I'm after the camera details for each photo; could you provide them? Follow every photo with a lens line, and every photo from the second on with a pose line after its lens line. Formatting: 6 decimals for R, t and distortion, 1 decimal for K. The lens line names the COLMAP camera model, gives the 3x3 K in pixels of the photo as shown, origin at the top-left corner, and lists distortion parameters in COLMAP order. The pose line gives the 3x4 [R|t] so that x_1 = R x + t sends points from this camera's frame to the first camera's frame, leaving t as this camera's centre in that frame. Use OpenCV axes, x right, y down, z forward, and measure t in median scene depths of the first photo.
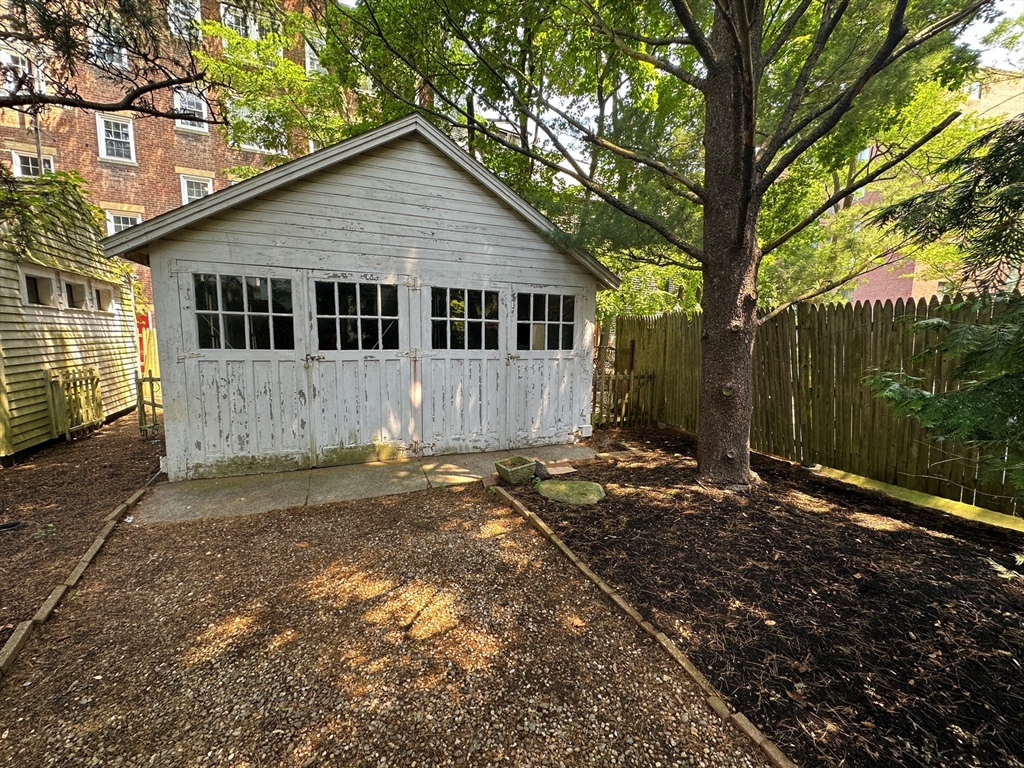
lens RADIAL K [[409.3, 0, 511.8], [0, 409.3, 382.8], [0, 0, 1]] dist [-0.003016, 0.000929]
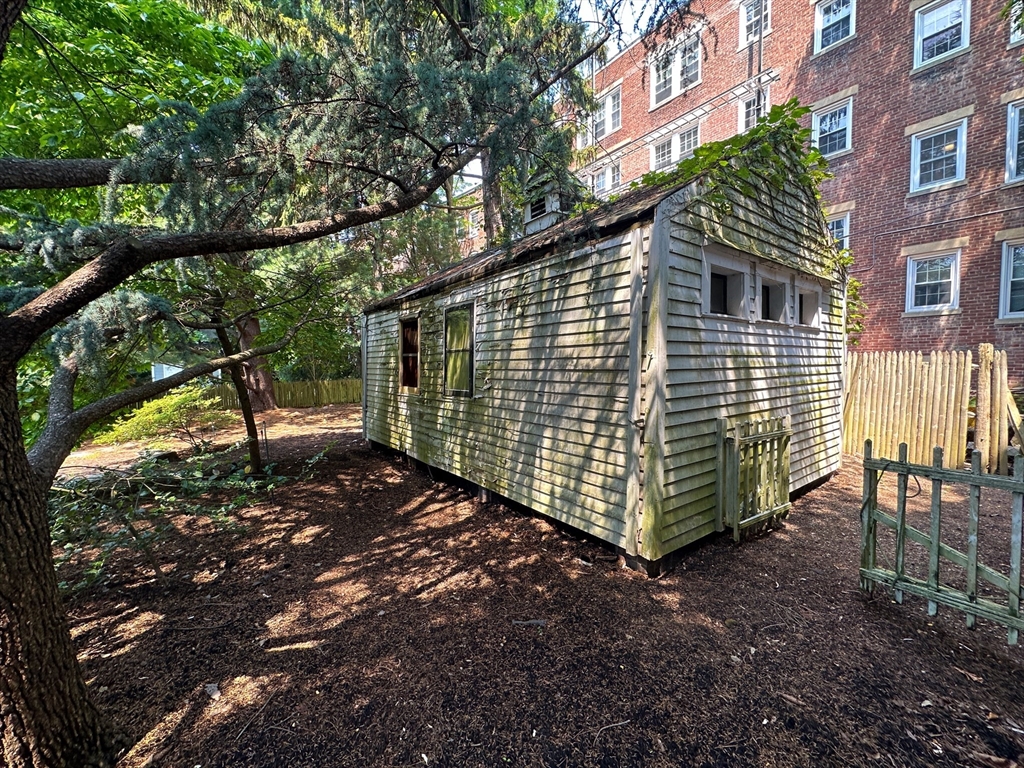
lens RADIAL K [[409.3, 0, 511.8], [0, 409.3, 382.8], [0, 0, 1]] dist [-0.003016, 0.000929]
pose [[0.197373, 0.032695, -0.979783, -0.544107], [-0.103159, 0.994588, 0.012408, -0.055231], [0.974886, 0.098624, 0.199677, 0.511230]]
